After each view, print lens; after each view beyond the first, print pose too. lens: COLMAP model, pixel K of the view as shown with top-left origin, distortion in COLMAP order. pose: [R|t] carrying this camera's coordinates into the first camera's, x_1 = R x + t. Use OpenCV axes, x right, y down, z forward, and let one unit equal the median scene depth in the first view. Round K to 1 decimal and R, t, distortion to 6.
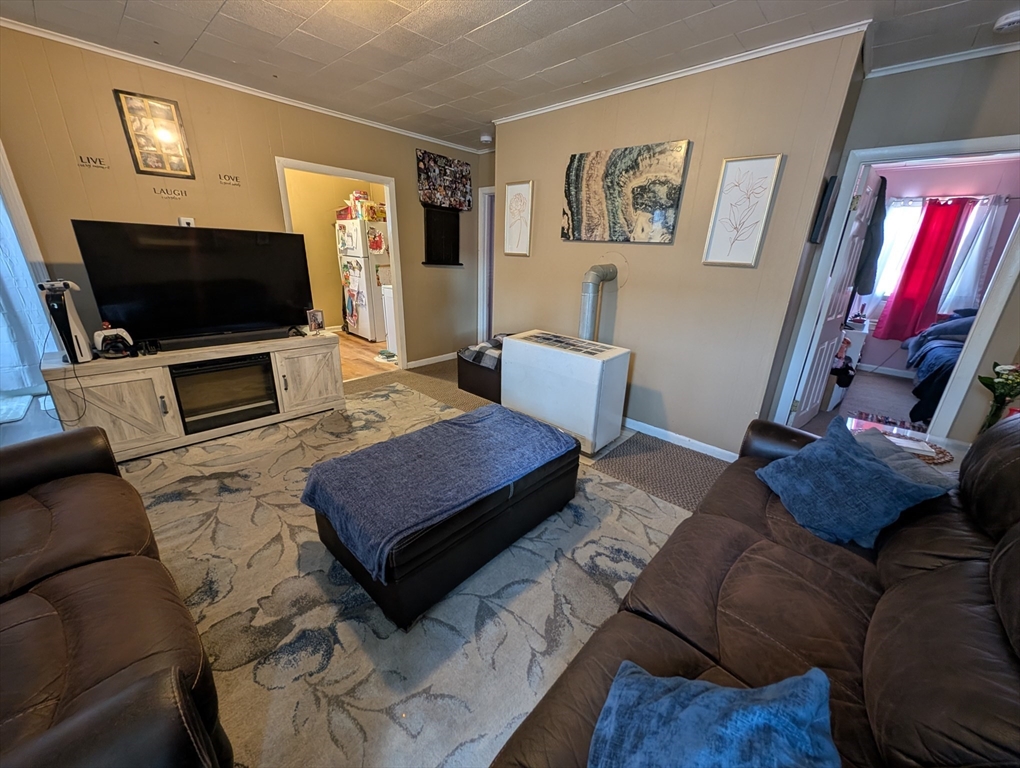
lens RADIAL K [[385.3, 0, 507.6], [0, 385.3, 384.3], [0, 0, 1]] dist [0.018477, -0.000153]
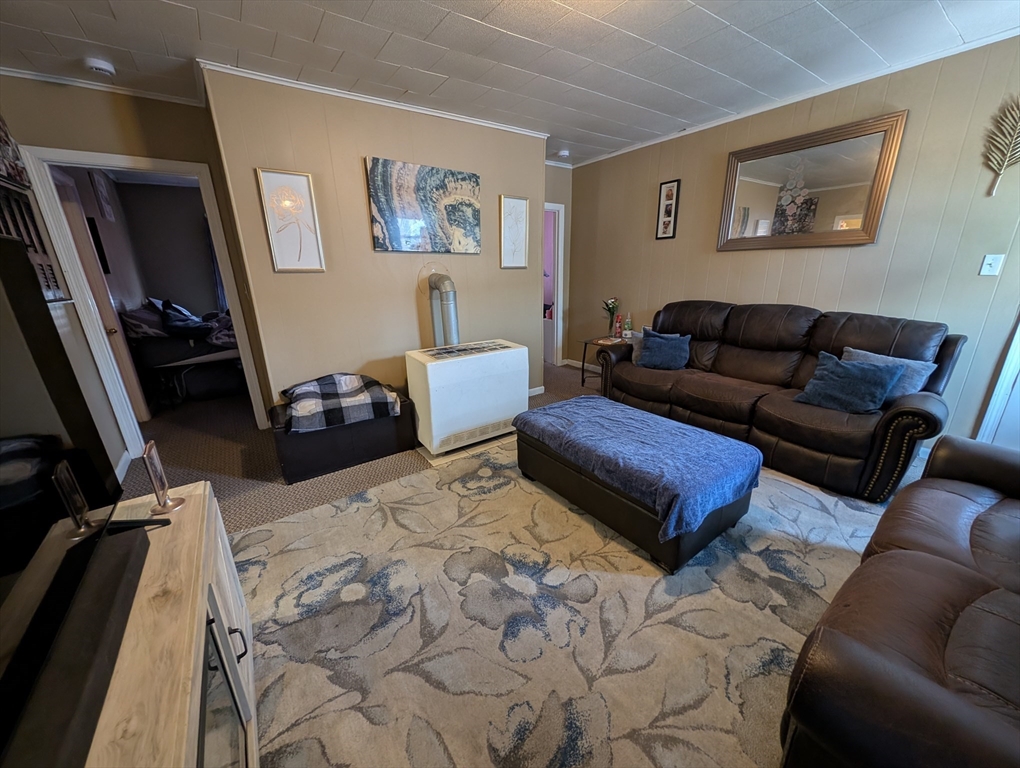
lens RADIAL K [[385.3, 0, 507.6], [0, 385.3, 384.3], [0, 0, 1]] dist [0.018477, -0.000153]
pose [[0.202228, -0.323946, 0.924209, -0.847962], [0.342083, 0.907630, 0.243283, -0.247077], [-0.917651, 0.266958, 0.294365, 0.644580]]
